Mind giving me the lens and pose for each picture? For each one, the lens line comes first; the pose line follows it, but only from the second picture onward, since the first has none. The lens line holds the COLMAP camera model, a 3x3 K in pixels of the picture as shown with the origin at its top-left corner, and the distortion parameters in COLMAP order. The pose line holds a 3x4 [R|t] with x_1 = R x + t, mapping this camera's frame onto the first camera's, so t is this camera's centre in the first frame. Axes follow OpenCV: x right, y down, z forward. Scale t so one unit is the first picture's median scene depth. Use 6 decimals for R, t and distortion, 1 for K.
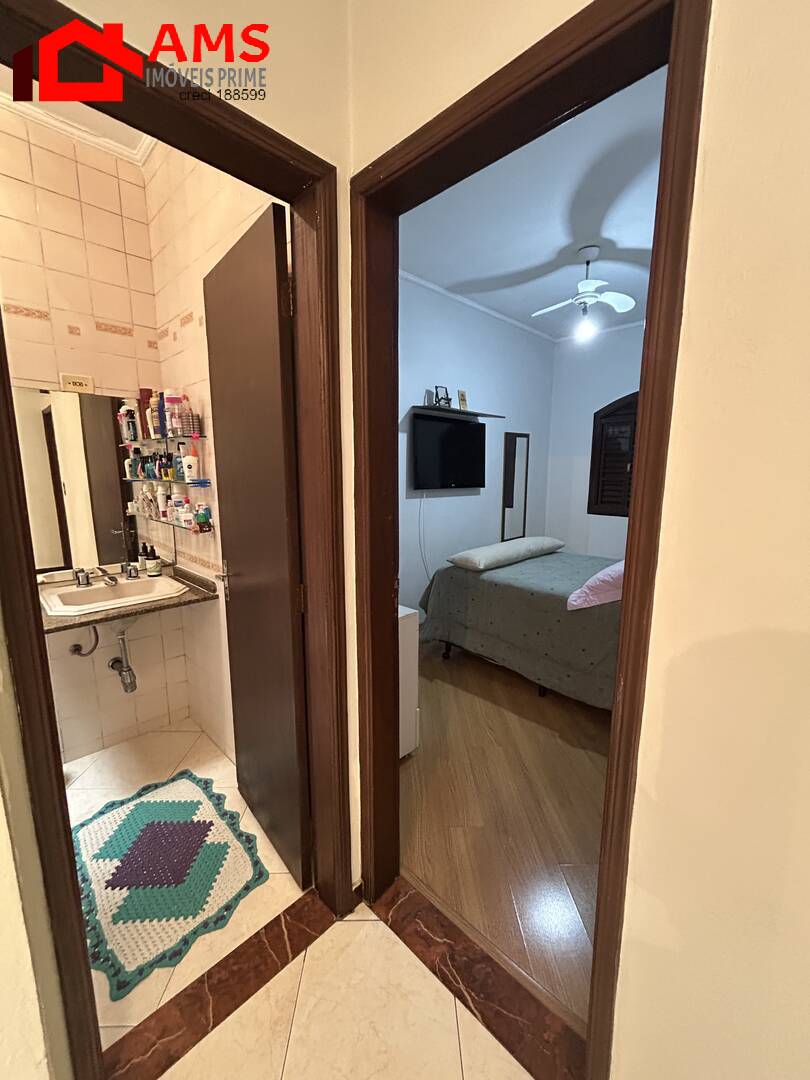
lens RADIAL K [[436.4, 0, 403.8], [0, 436.4, 539.8], [0, 0, 1]] dist [0.001354, 0.000156]
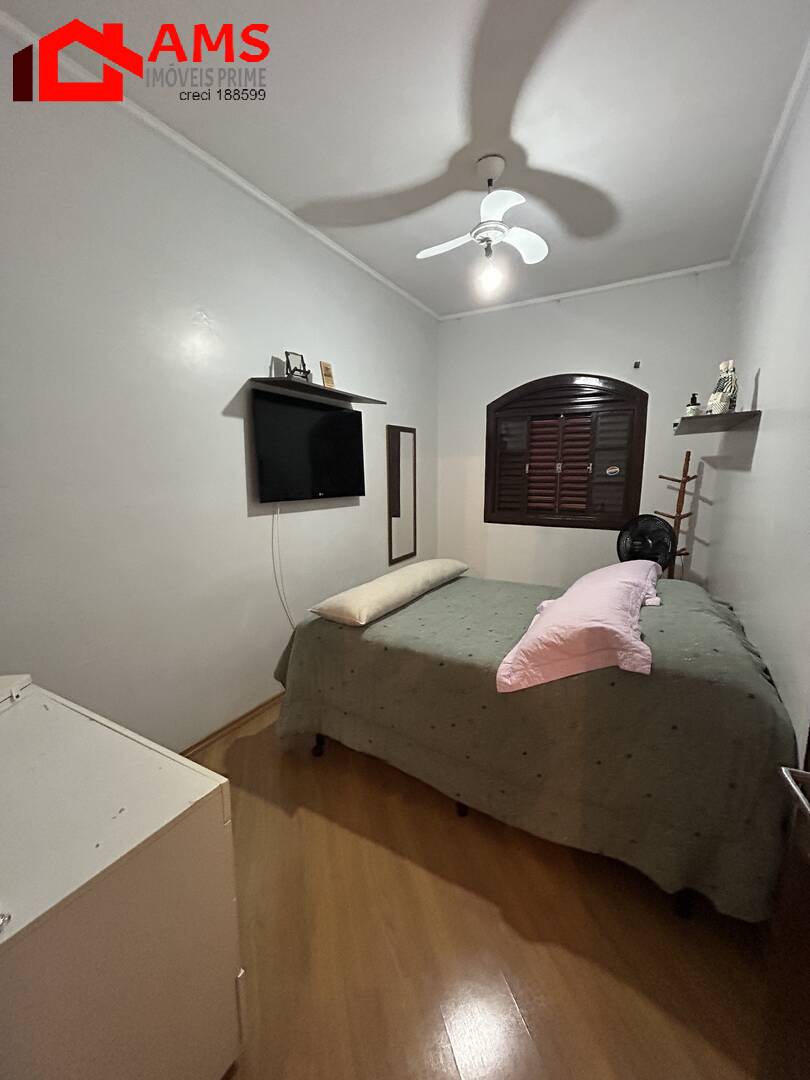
lens RADIAL K [[436.4, 0, 412.7], [0, 436.4, 537.8], [0, 0, 1]] dist [0.001354, 0.000156]
pose [[0.960502, -0.046447, 0.274370, 0.063382], [0.048551, 0.998820, -0.000876, -0.048950], [-0.274005, 0.014162, 0.961624, 0.291266]]
